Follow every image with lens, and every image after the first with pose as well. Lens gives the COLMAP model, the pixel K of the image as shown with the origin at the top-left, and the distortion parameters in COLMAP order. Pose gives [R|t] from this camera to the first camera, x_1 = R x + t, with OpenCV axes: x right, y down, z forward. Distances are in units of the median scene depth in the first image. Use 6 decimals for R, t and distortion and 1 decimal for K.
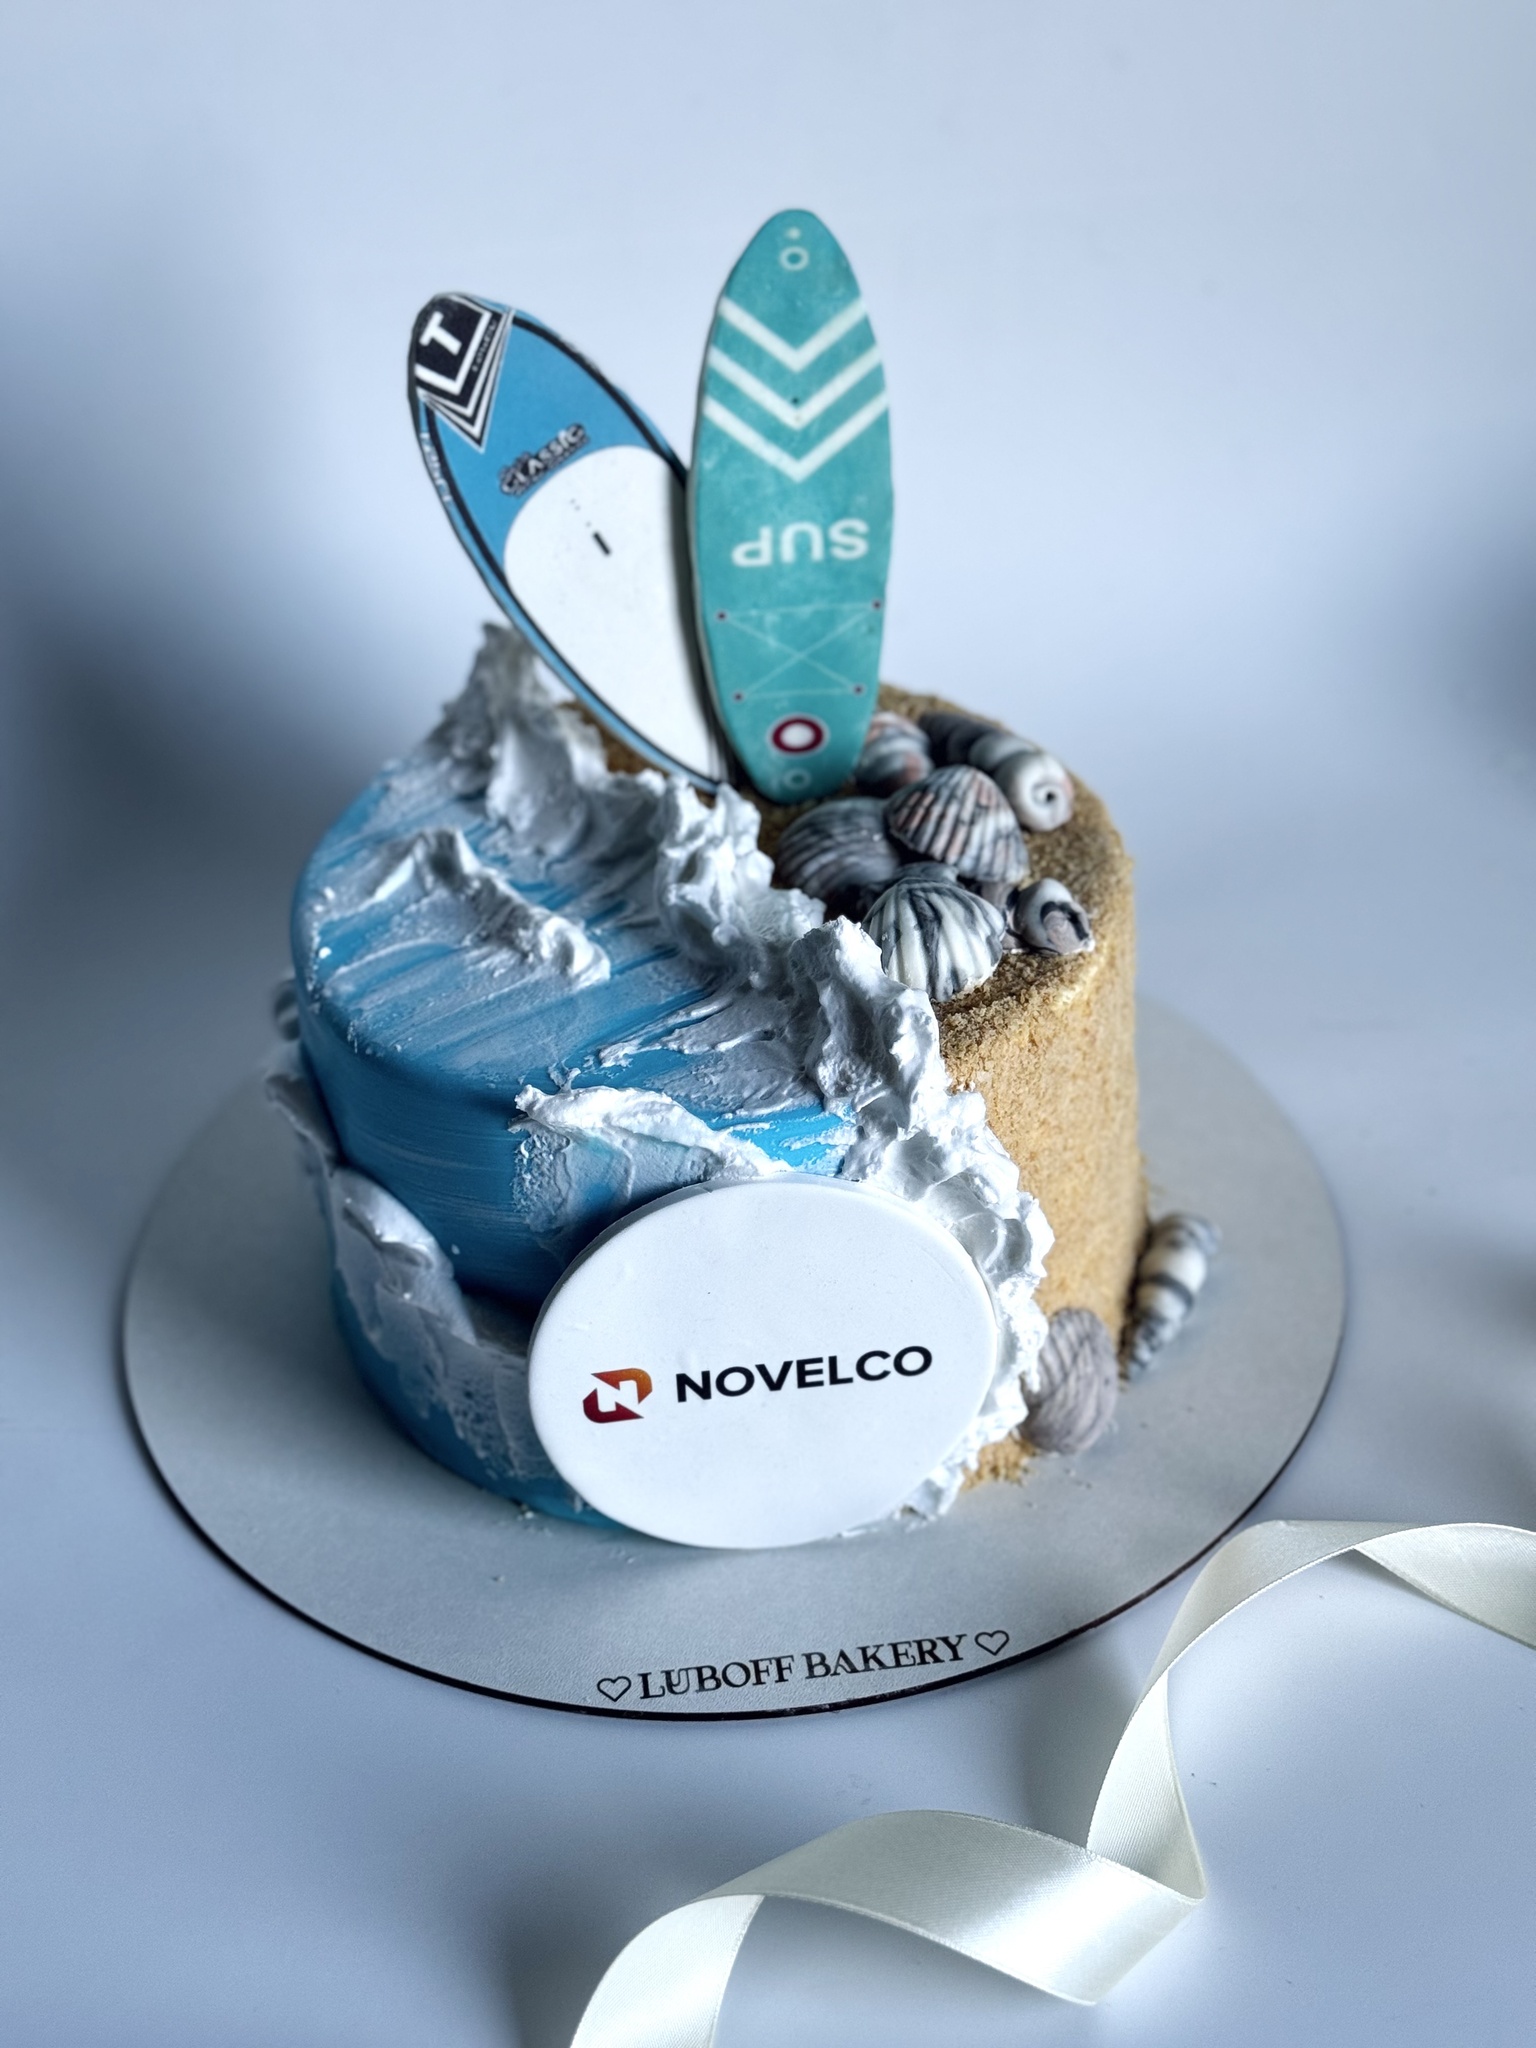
lens RADIAL K [[3074.8, 0, 768.0], [0, 3074.8, 1024.0], [0, 0, 1]] dist [0.155638, -1.635195]
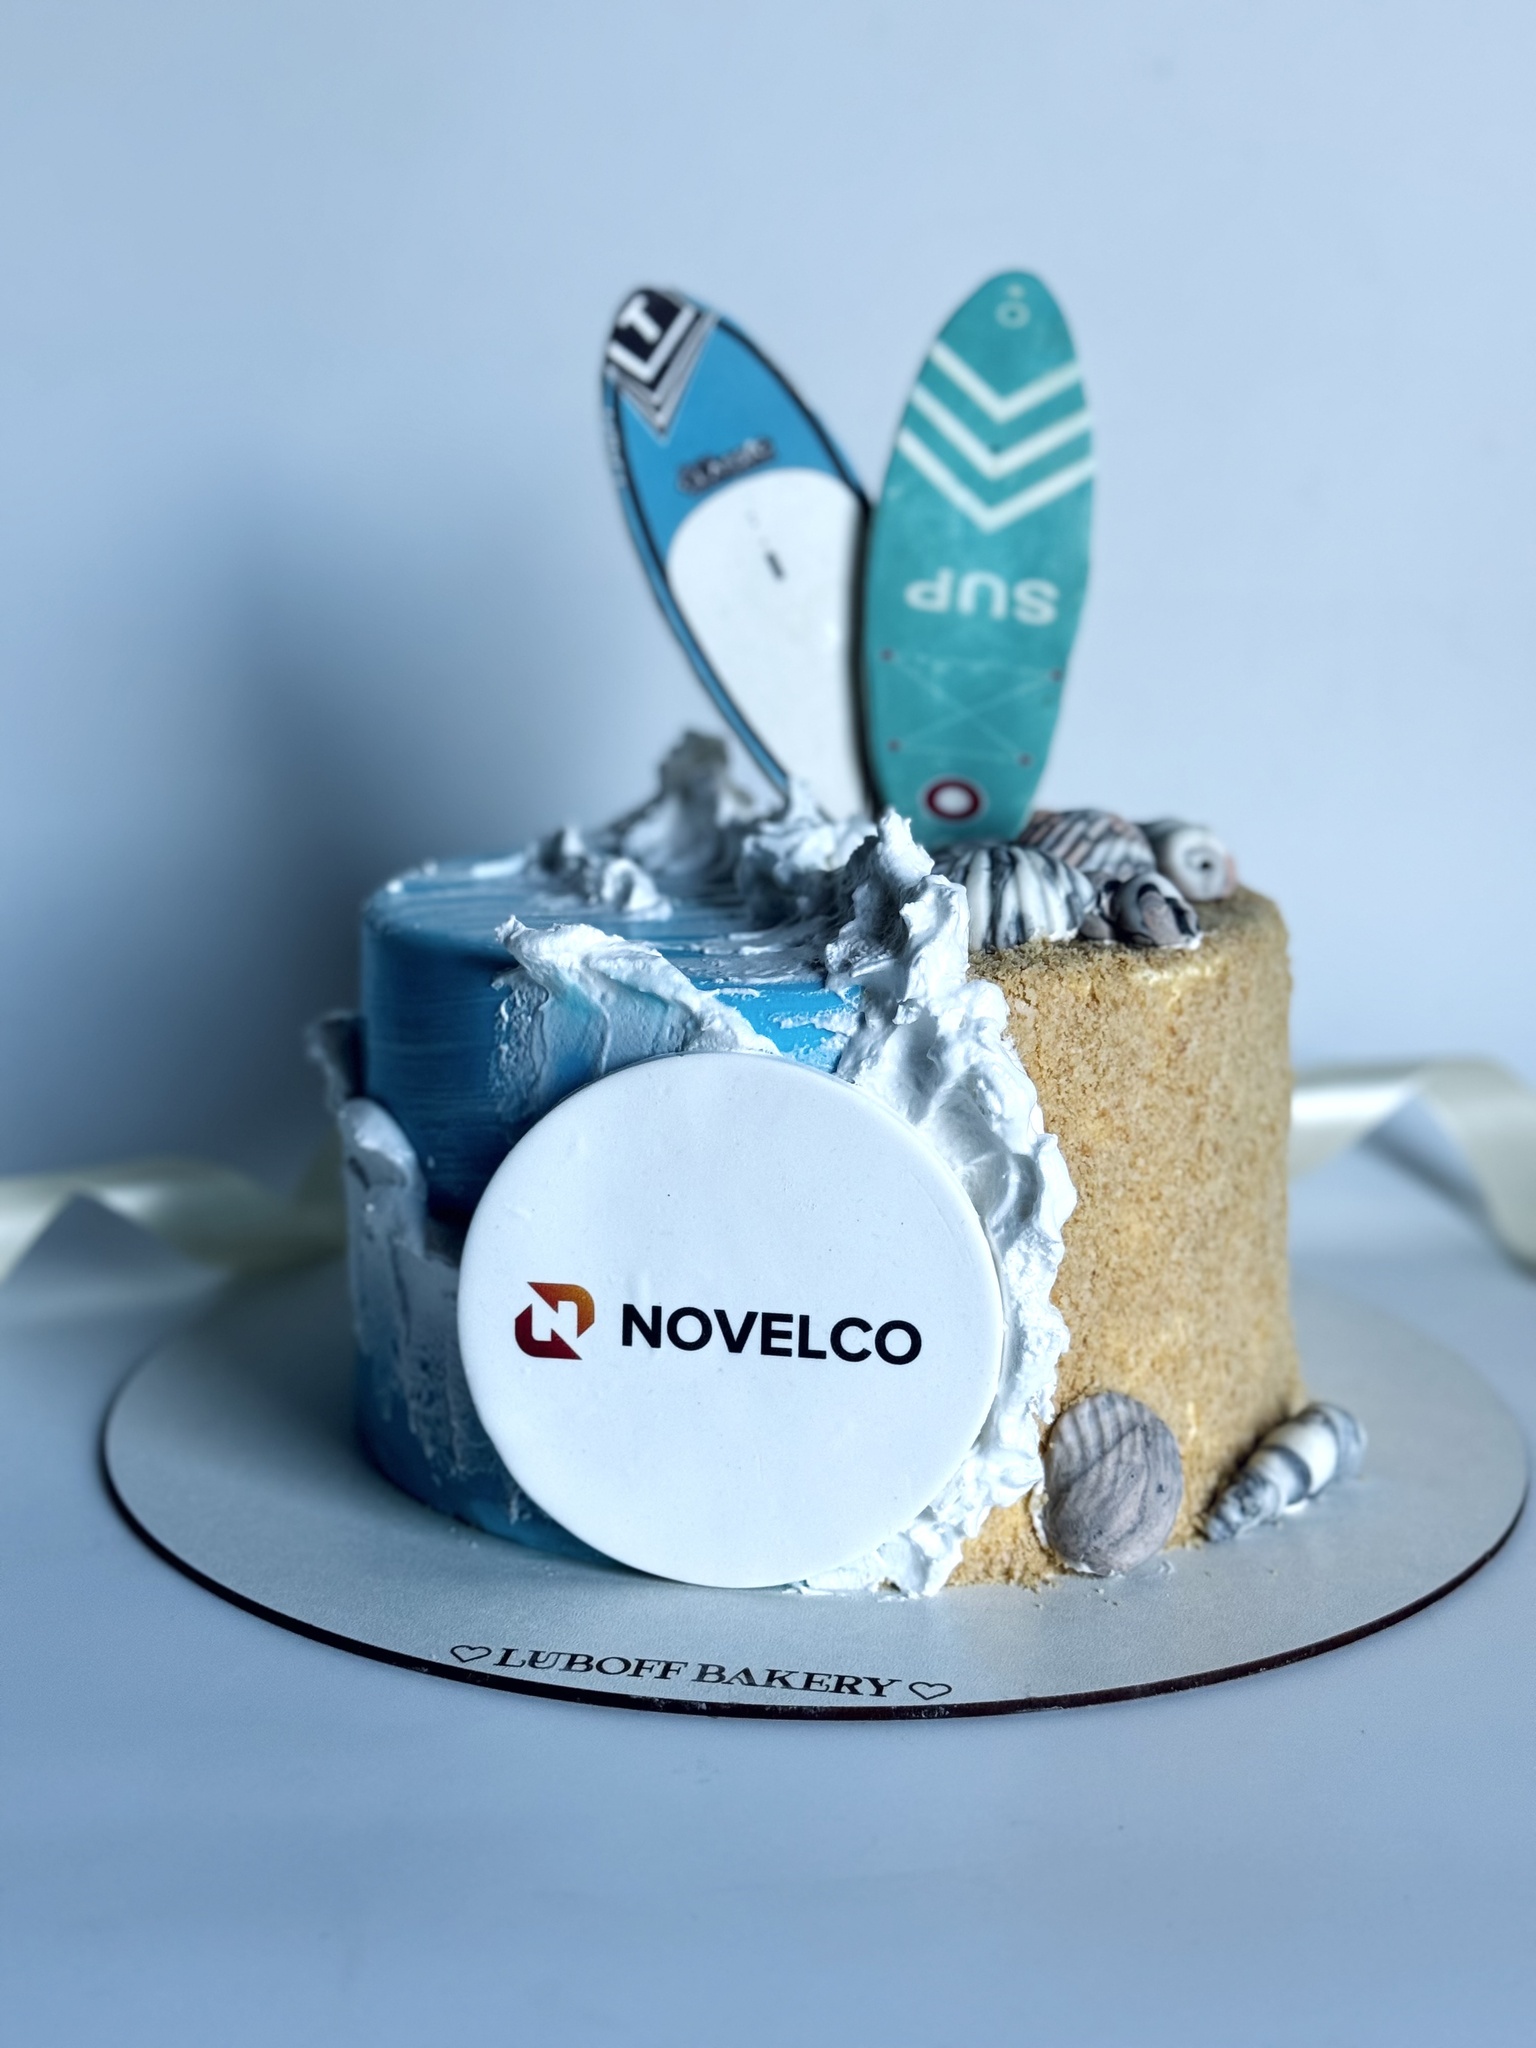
lens RADIAL K [[3074.8, 0, 768.0], [0, 3074.8, 1024.0], [0, 0, 1]] dist [0.155638, -1.635195]
pose [[0.957557, 0.109624, -0.266585, 0.226894], [-0.209004, 0.900964, -0.380238, 0.357155], [0.198500, 0.419817, 0.885636, 0.208364]]
